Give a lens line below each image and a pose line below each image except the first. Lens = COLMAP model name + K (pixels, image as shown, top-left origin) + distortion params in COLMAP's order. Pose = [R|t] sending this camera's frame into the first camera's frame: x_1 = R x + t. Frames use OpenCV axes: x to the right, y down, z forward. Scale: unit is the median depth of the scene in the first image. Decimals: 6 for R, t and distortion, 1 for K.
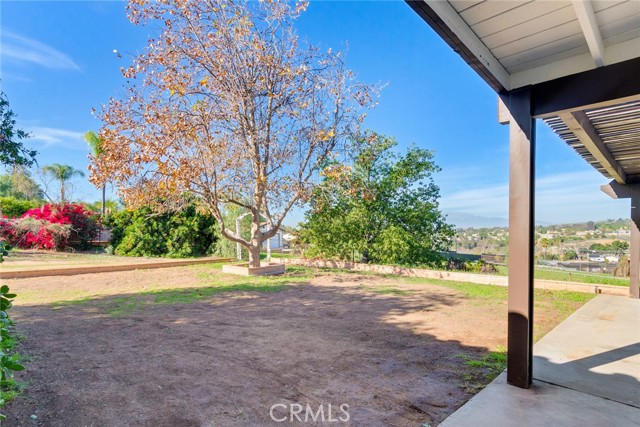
lens RADIAL K [[337.0, 0, 307.6], [0, 337.0, 231.3], [0, 0, 1]] dist [0.002580, -0.007357]
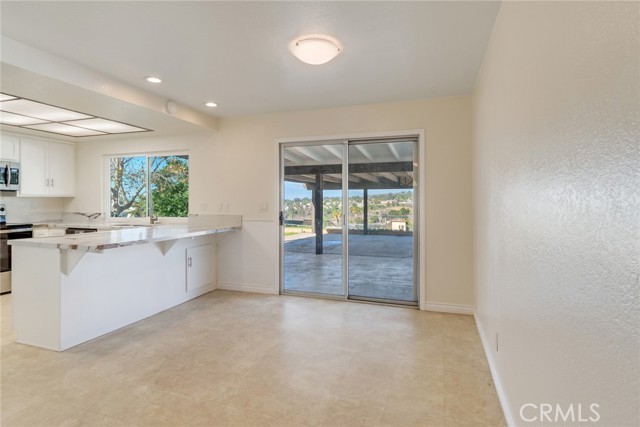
lens RADIAL K [[337.0, 0, 321.6], [0, 337.0, 200.6], [0, 0, 1]] dist [0.002580, -0.007357]
pose [[0.882345, -0.001554, 0.470601, -0.026769], [0.001938, 0.999998, -0.000331, -0.008753], [-0.470600, 0.001204, 0.882346, -0.341241]]
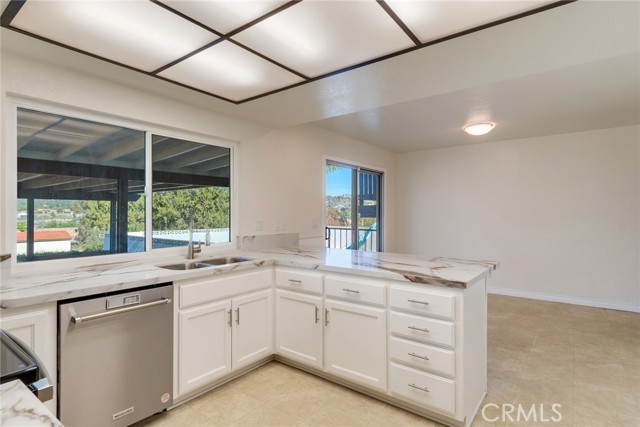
lens RADIAL K [[337.0, 0, 304.1], [0, 337.0, 211.9], [0, 0, 1]] dist [0.002580, -0.007357]
pose [[-0.143559, 0.002065, 0.989640, -0.162560], [0.001215, 0.999997, -0.001911, -0.011108], [-0.989641, 0.000928, -0.143561, -0.094178]]
